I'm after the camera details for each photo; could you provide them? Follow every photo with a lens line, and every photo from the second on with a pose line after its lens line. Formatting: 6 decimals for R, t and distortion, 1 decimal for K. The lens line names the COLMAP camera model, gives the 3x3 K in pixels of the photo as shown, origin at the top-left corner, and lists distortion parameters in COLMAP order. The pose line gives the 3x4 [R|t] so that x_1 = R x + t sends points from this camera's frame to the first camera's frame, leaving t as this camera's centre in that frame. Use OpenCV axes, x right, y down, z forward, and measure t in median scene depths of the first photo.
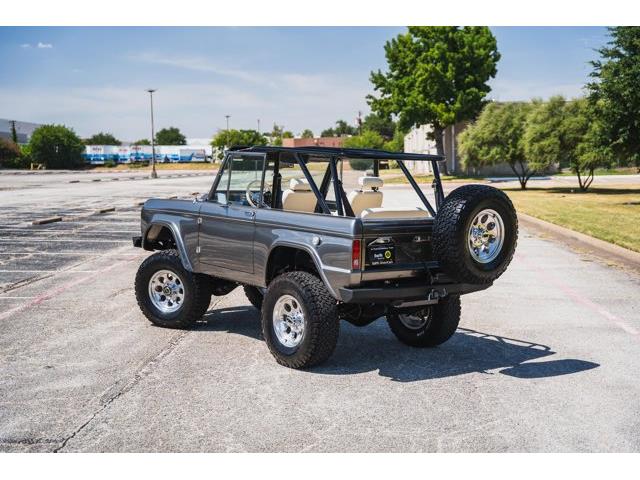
lens RADIAL K [[999.8, 0, 320.0], [0, 999.8, 240.0], [0, 0, 1]] dist [0.030713, 0.801627]
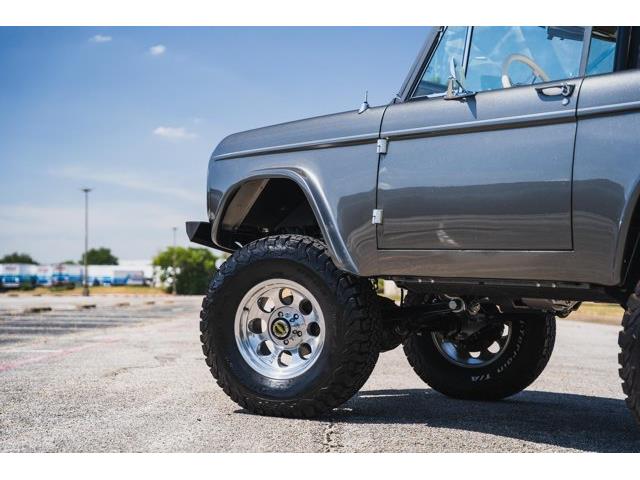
lens RADIAL K [[999.8, 0, 320.0], [0, 999.8, 240.0], [0, 0, 1]] dist [0.030713, 0.801627]
pose [[0.995275, 0.014970, 0.095931, -0.177251], [0.001078, 0.986277, -0.165094, 0.083995], [-0.097086, 0.164417, 0.981601, 0.570857]]
